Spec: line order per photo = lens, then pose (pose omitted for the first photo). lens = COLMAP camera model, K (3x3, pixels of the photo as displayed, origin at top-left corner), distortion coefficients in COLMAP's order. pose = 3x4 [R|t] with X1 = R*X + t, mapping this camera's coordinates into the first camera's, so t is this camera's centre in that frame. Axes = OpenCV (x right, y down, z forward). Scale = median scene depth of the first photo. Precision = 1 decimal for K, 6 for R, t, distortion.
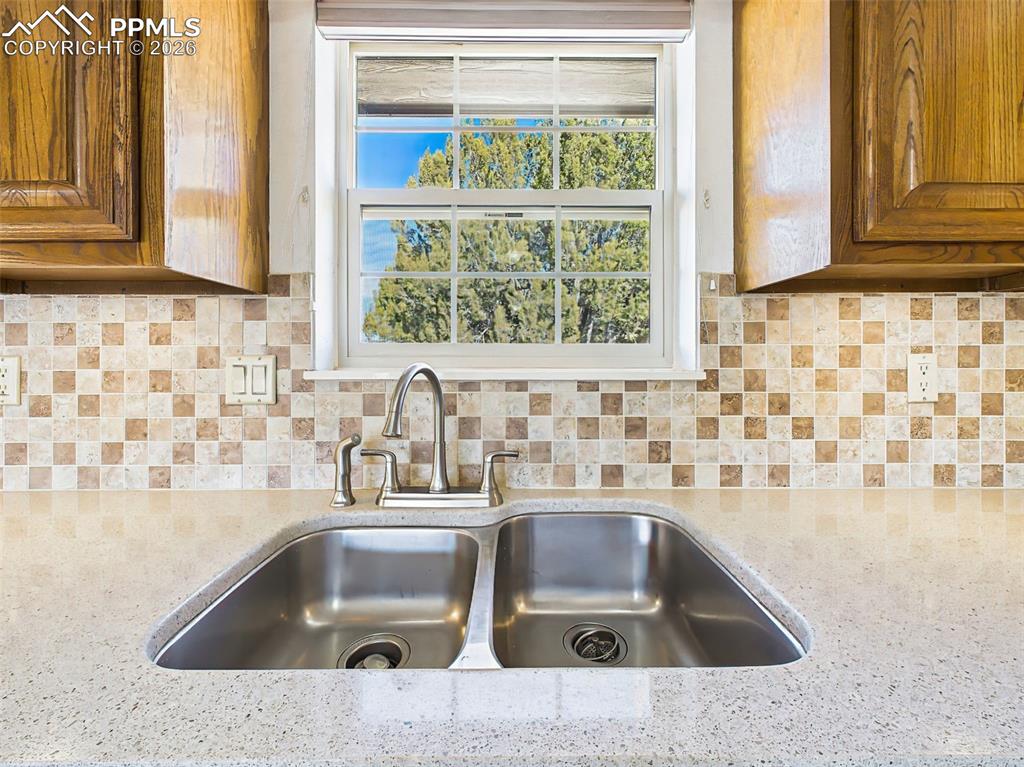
lens RADIAL K [[425.8, 0, 514.5], [0, 425.8, 366.8], [0, 0, 1]] dist [-0.004320, 0.005550]
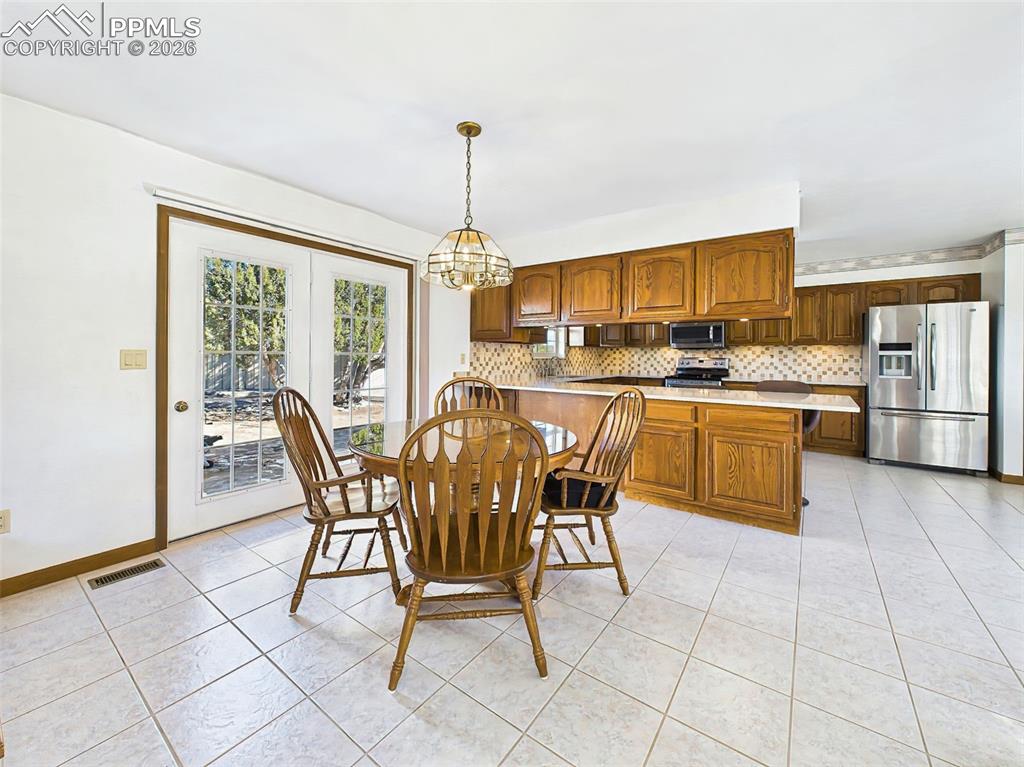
lens RADIAL K [[425.8, 0, 504.8], [0, 425.8, 356.2], [0, 0, 1]] dist [-0.004320, 0.005550]
pose [[0.595715, 0.003171, 0.803190, -5.560597], [-0.004303, 0.999990, -0.000757, 0.002115], [-0.803185, -0.003005, 0.595723, -2.268791]]
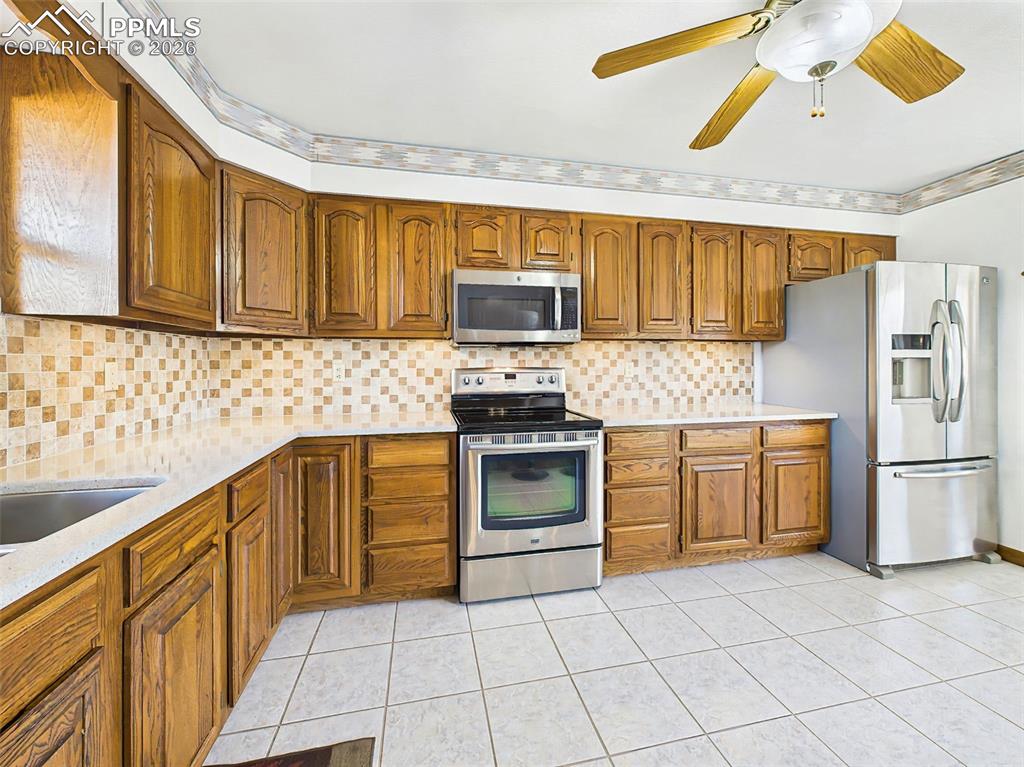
lens RADIAL K [[425.8, 0, 521.9], [0, 425.8, 362.3], [0, 0, 1]] dist [-0.004320, 0.005550]
pose [[-0.211269, 0.007014, 0.977403, -1.052626], [0.006971, 0.999960, -0.005669, -0.009721], [-0.977403, 0.005616, -0.211309, -0.243507]]
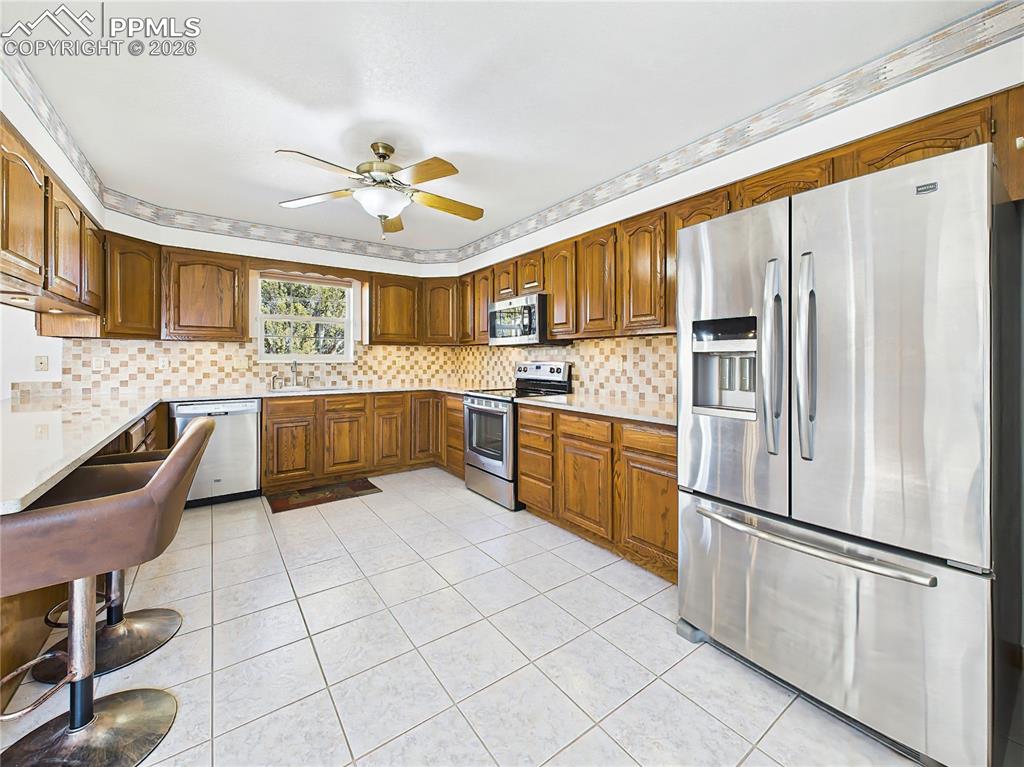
lens RADIAL K [[413.8, 0, 513.5], [0, 413.8, 358.1], [0, 0, 1]] dist [0.004219, 0.001627]
pose [[0.818554, 0.004497, 0.574411, -0.766276], [-0.001497, 0.999983, -0.005695, 0.002139], [-0.574427, 0.003801, 0.818547, -3.839191]]
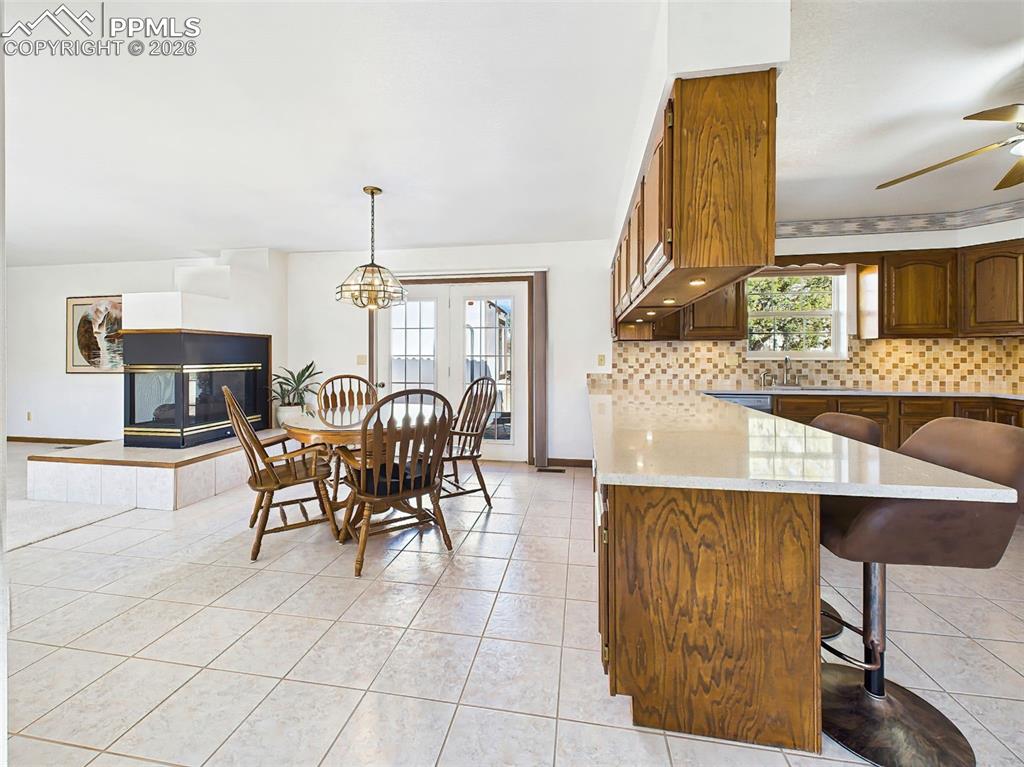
lens RADIAL K [[425.8, 0, 514.7], [0, 425.8, 358.3], [0, 0, 1]] dist [-0.004320, 0.005550]
pose [[0.983747, -0.000406, -0.179560, -2.025445], [0.000761, 0.999998, 0.001907, 0.002654], [0.179559, -0.002012, 0.983745, -3.689938]]
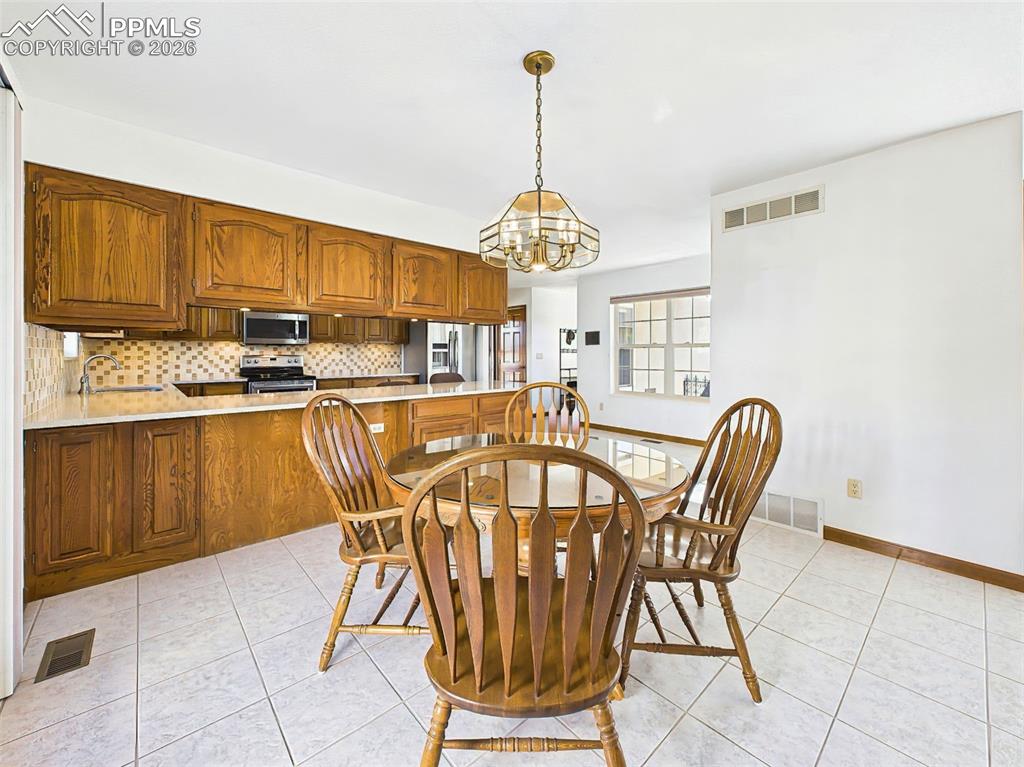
lens RADIAL K [[425.8, 0, 538.8], [0, 425.8, 352.4], [0, 0, 1]] dist [-0.004320, 0.005550]
pose [[-0.695106, 0.005417, 0.718887, -5.143721], [0.004700, 0.999984, -0.002991, 0.005571], [-0.718892, 0.001300, -0.695121, 0.702847]]
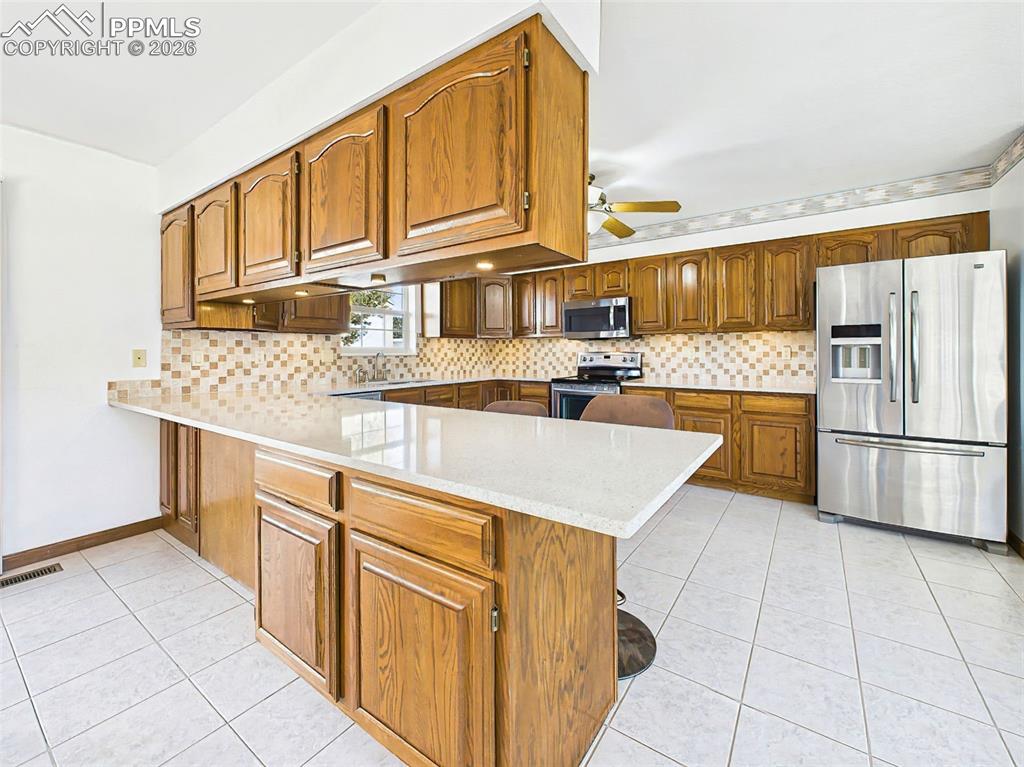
lens RADIAL K [[425.8, 0, 525.0], [0, 425.8, 351.9], [0, 0, 1]] dist [-0.004320, 0.005550]
pose [[0.572771, -0.002874, 0.819711, -2.793580], [0.005976, 0.999982, -0.000669, 0.004469], [-0.819694, 0.005282, 0.572777, -2.754557]]
